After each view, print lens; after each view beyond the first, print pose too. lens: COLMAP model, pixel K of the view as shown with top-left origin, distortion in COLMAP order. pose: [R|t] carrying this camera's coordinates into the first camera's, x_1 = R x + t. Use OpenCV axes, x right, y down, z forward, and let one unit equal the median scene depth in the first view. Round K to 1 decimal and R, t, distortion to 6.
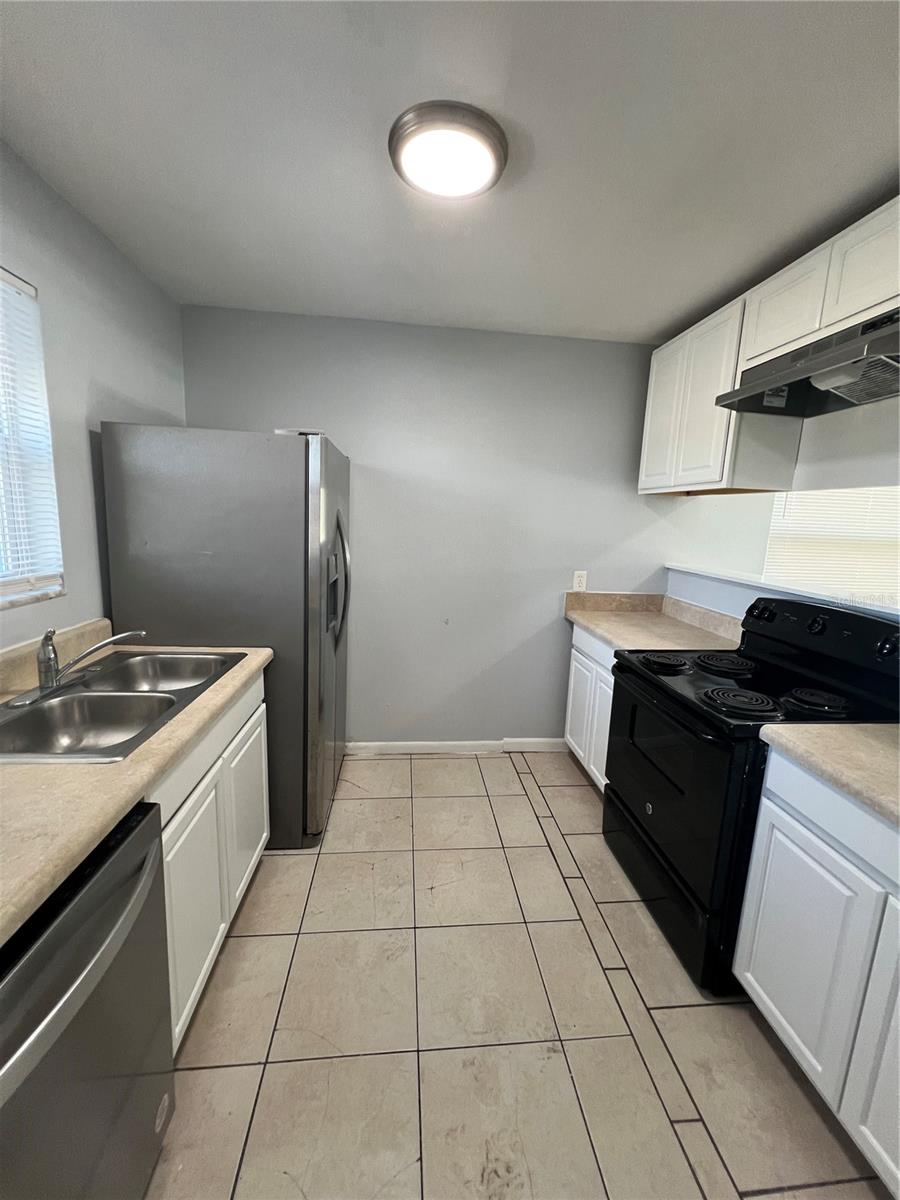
lens RADIAL K [[482.2, 0, 453.9], [0, 482.2, 602.5], [0, 0, 1]] dist [0.000268, 0.000201]
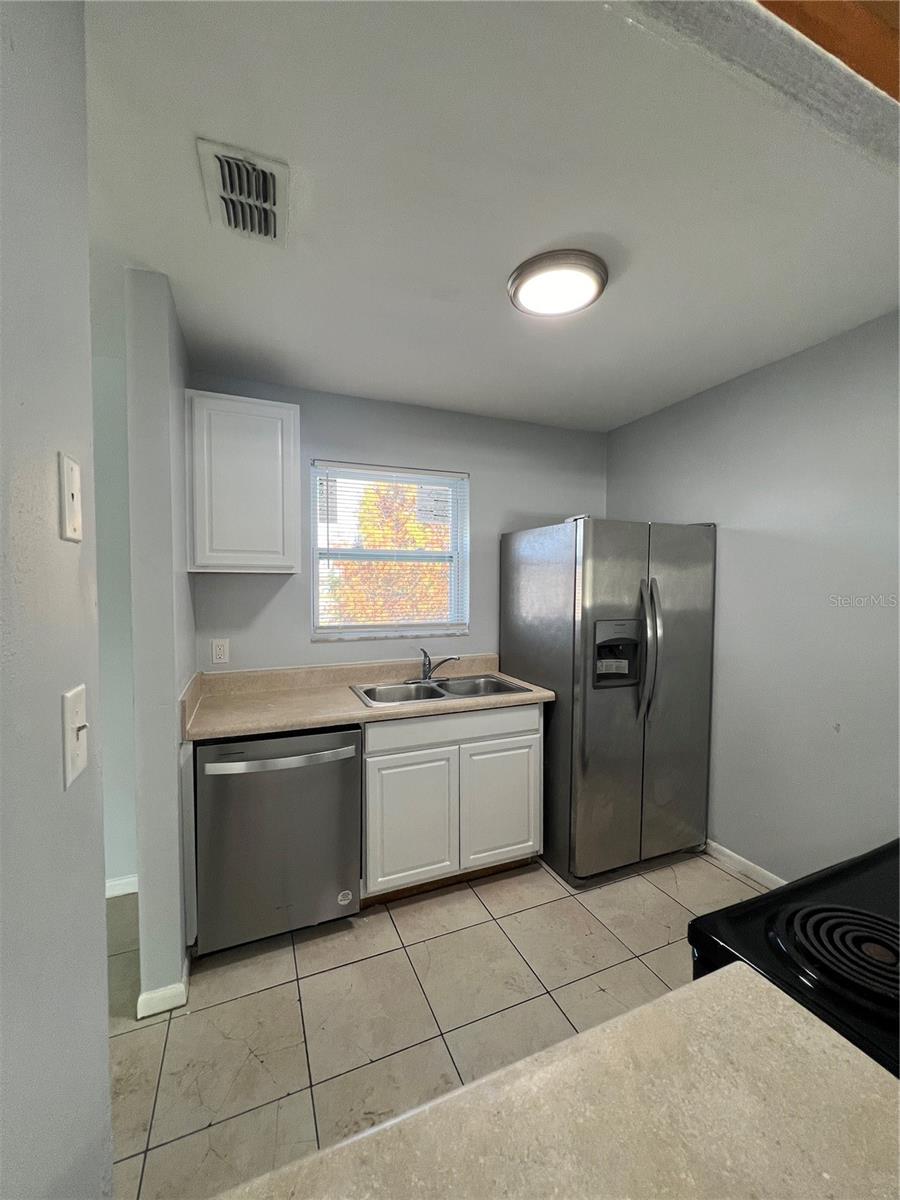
lens RADIAL K [[481.6, 0, 452.8], [0, 481.6, 603.9], [0, 0, 1]] dist [-0.000568, 0.000248]
pose [[0.296566, -0.003000, -0.955007, 0.694538], [-0.150754, 0.987310, -0.049916, -0.026870], [0.943039, 0.158774, 0.292351, 0.346520]]
